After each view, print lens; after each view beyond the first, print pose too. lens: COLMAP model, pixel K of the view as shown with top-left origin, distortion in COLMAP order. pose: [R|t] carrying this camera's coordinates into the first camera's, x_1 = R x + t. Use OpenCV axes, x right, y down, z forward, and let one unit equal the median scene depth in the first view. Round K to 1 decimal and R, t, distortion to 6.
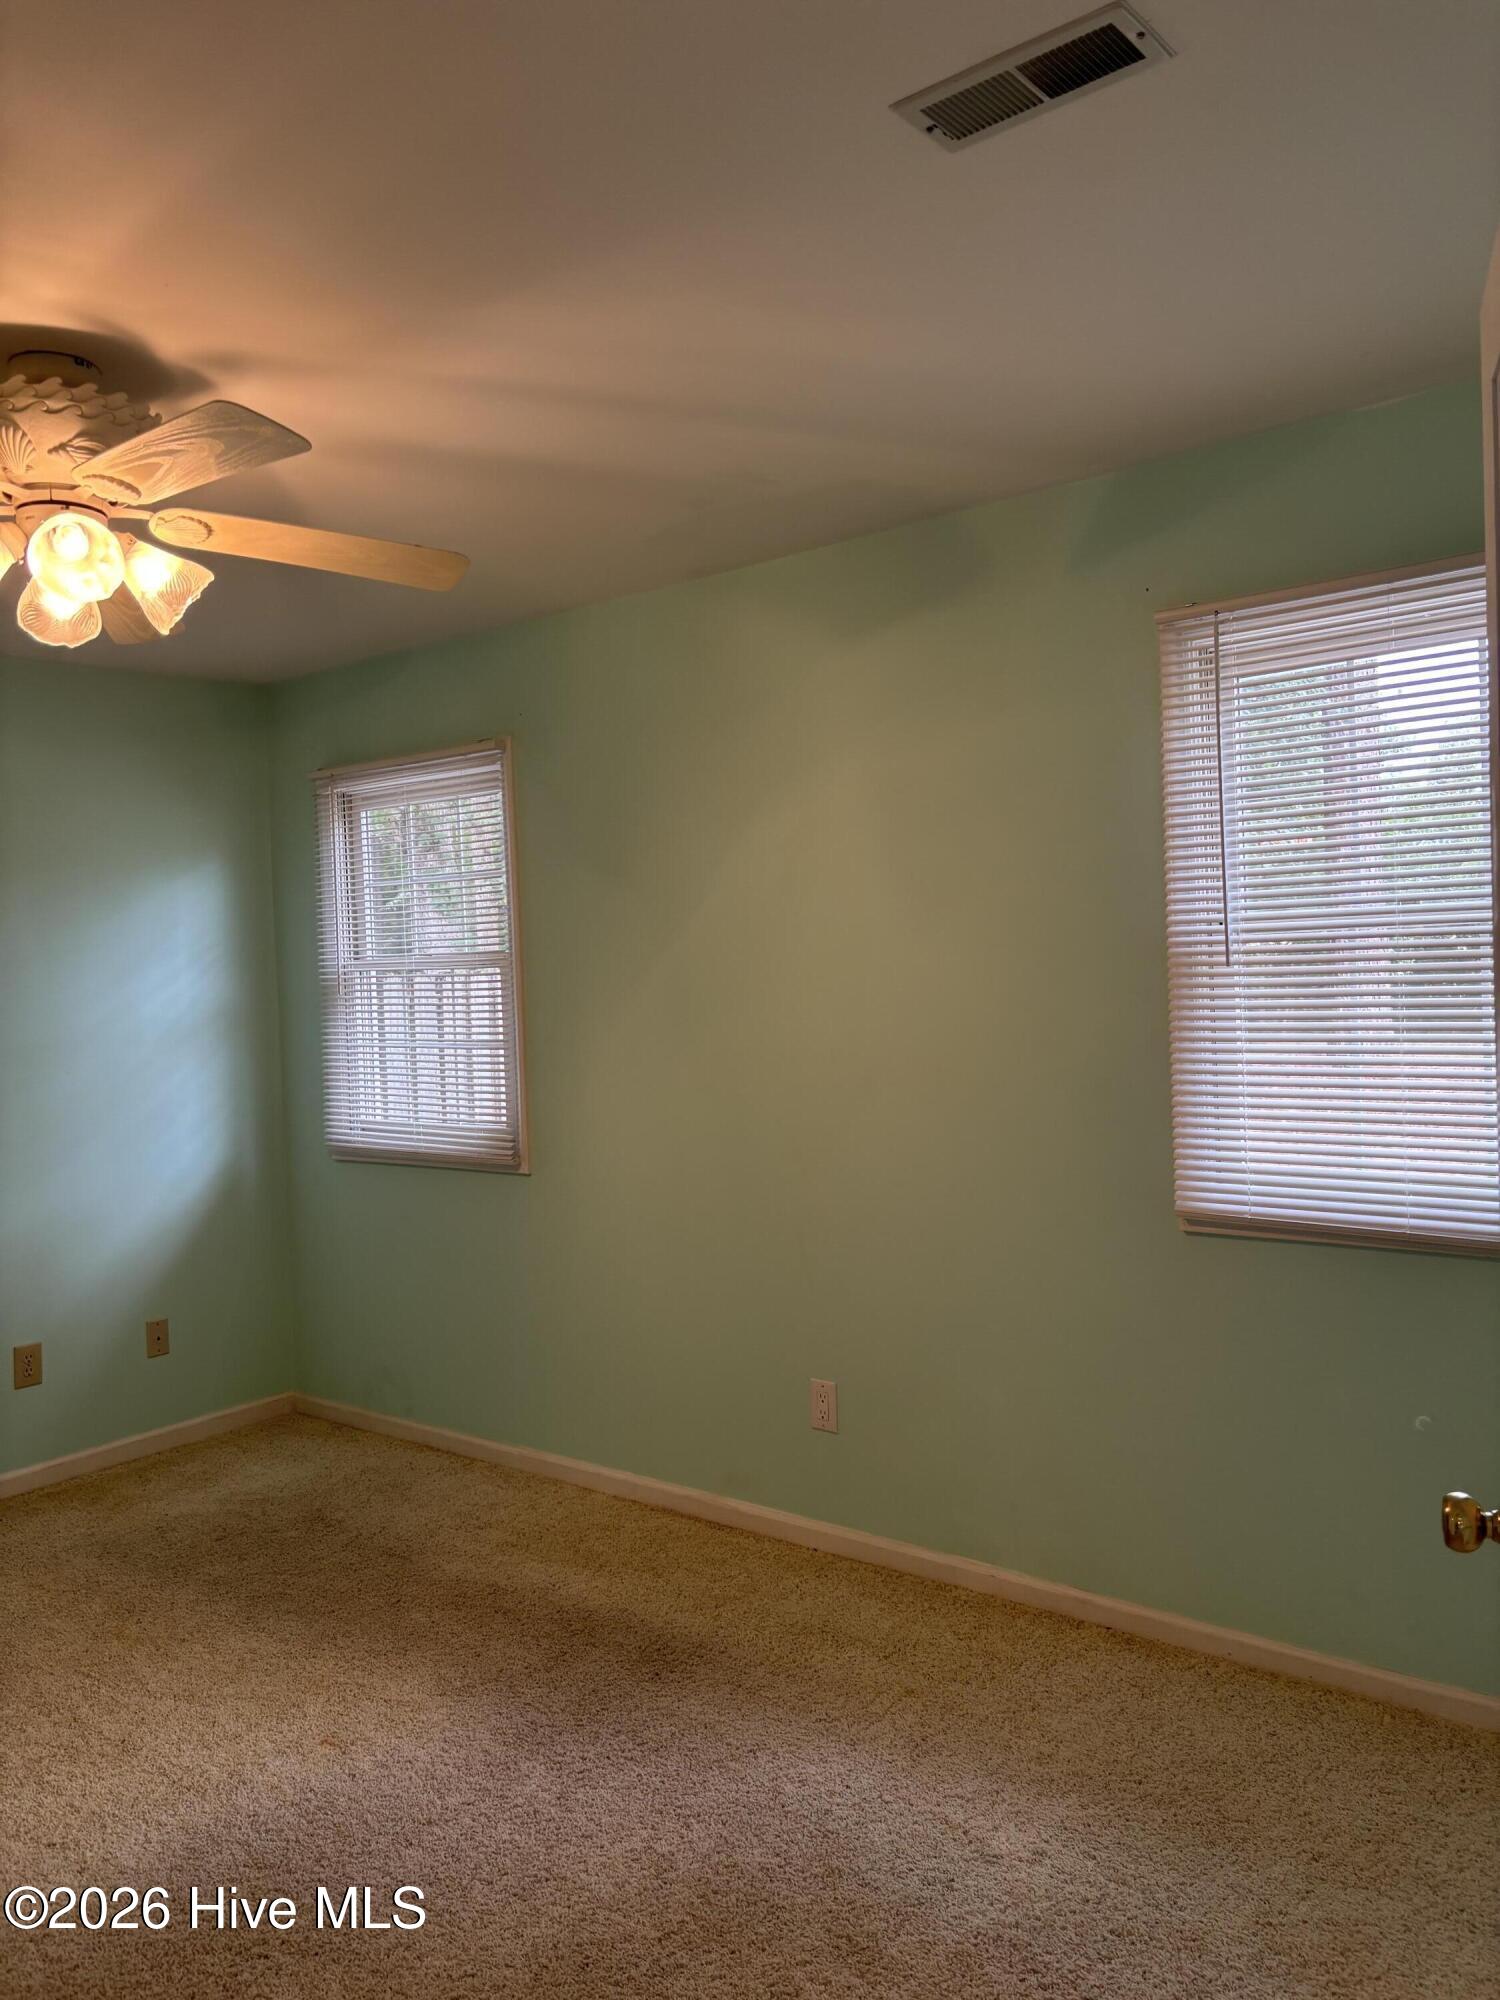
lens RADIAL K [[1511.9, 0, 748.9], [0, 1511.9, 981.3], [0, 0, 1]] dist [0.031851, -0.038854]
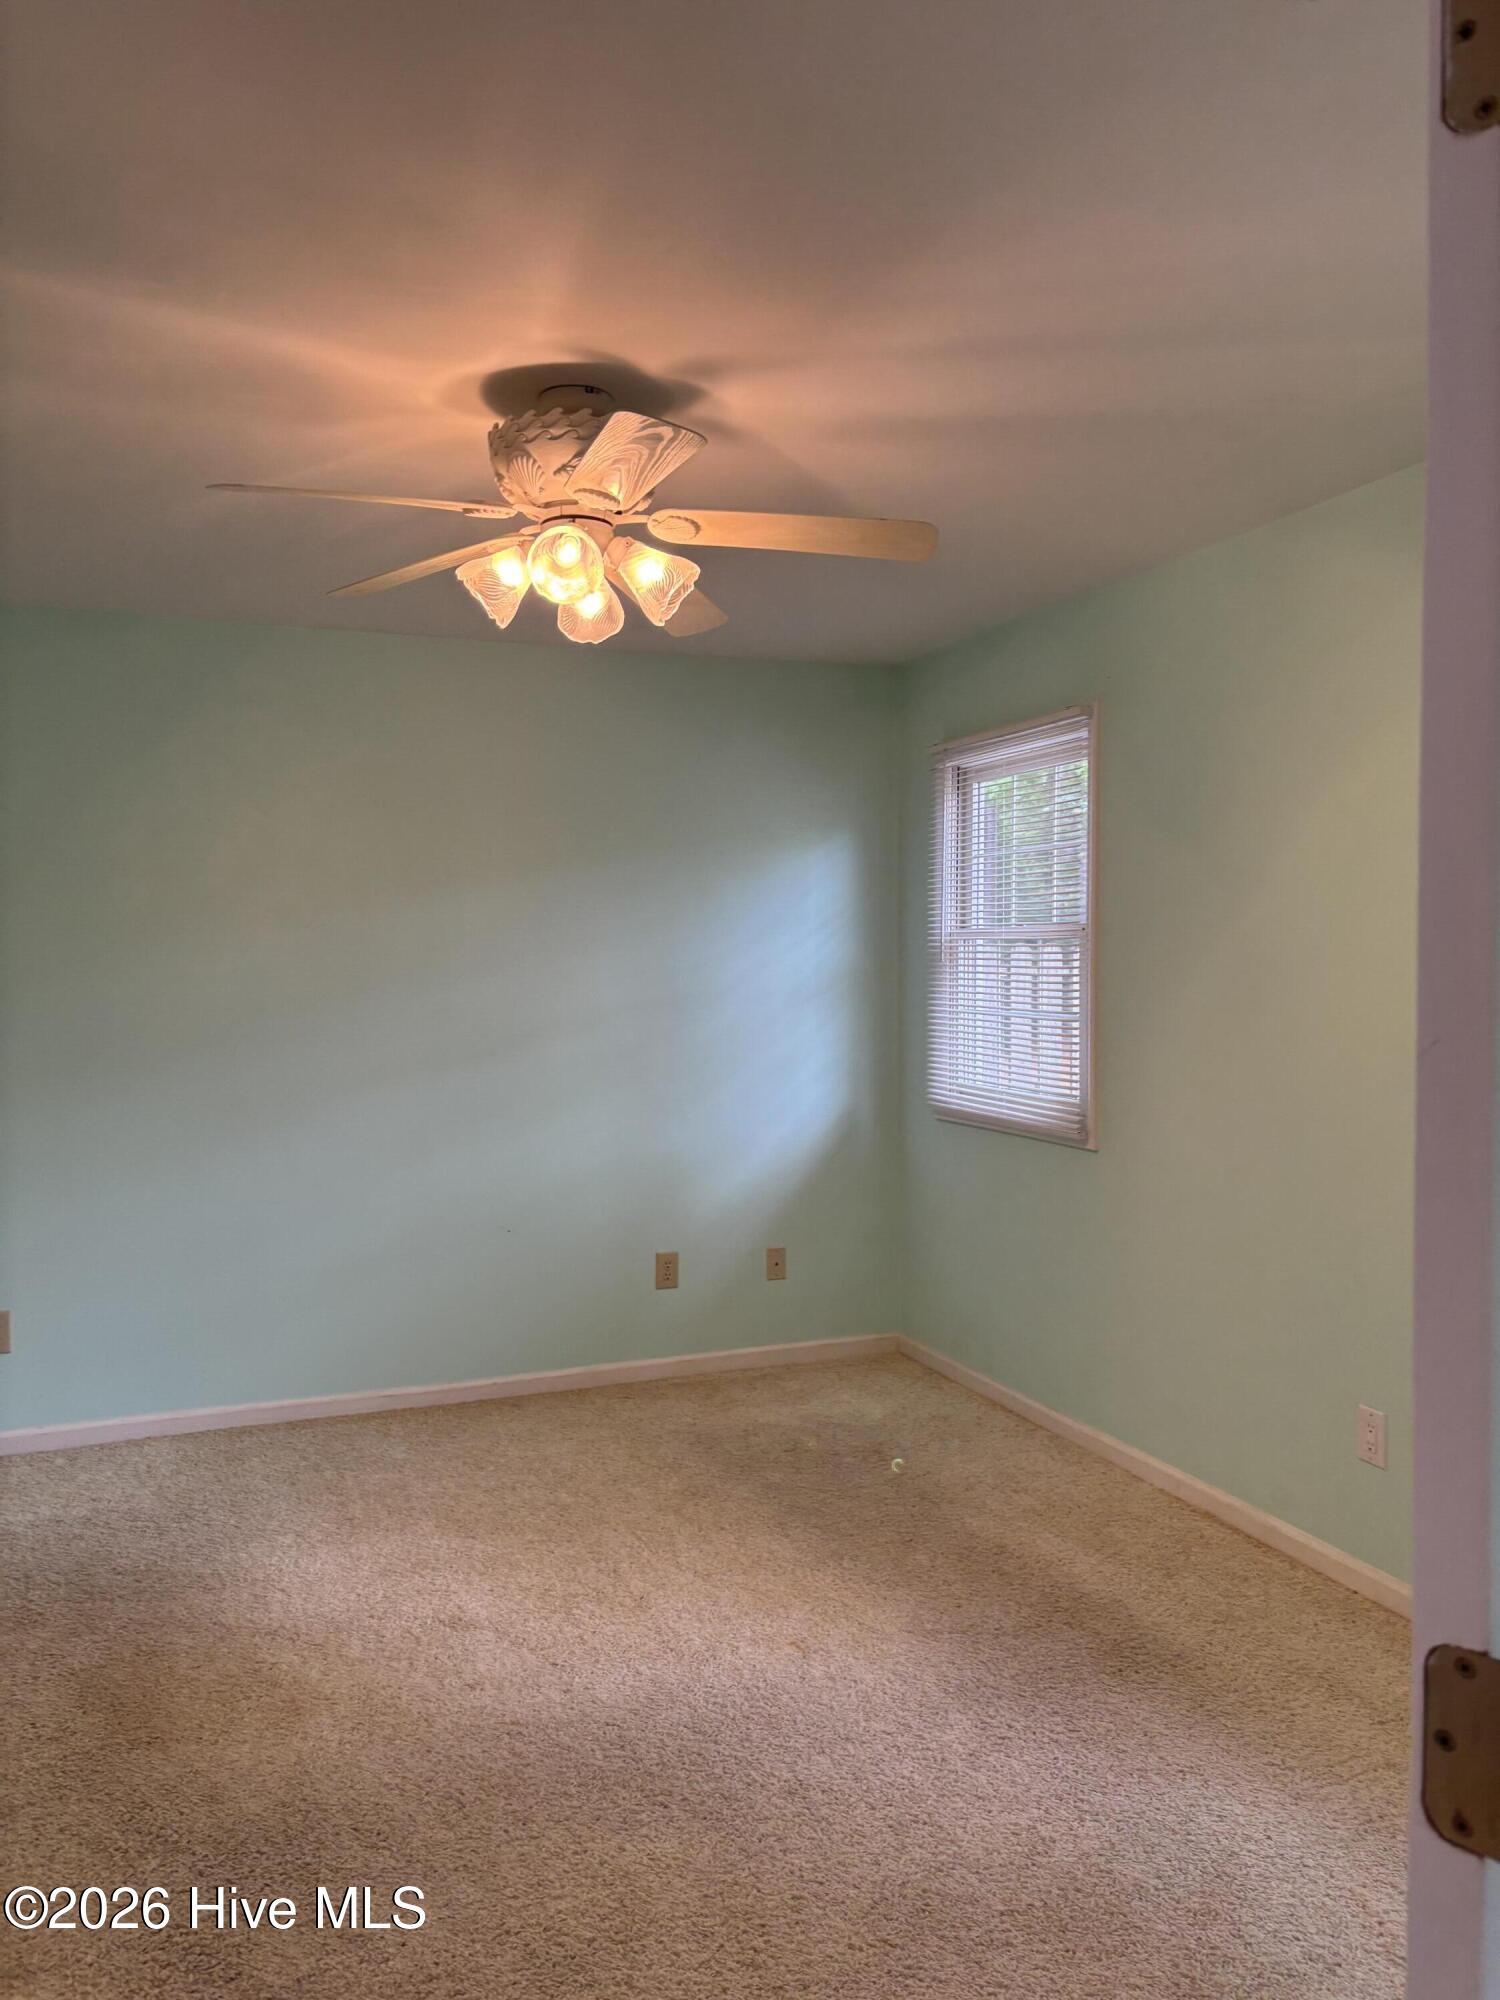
lens RADIAL K [[1511.9, 0, 741.9], [0, 1511.9, 1003.9], [0, 0, 1]] dist [0.031851, -0.038854]
pose [[0.867571, 0.051000, -0.494691, 0.173622], [-0.035930, 0.998556, 0.039933, 0.002177], [0.496014, -0.016871, 0.868151, 0.042904]]
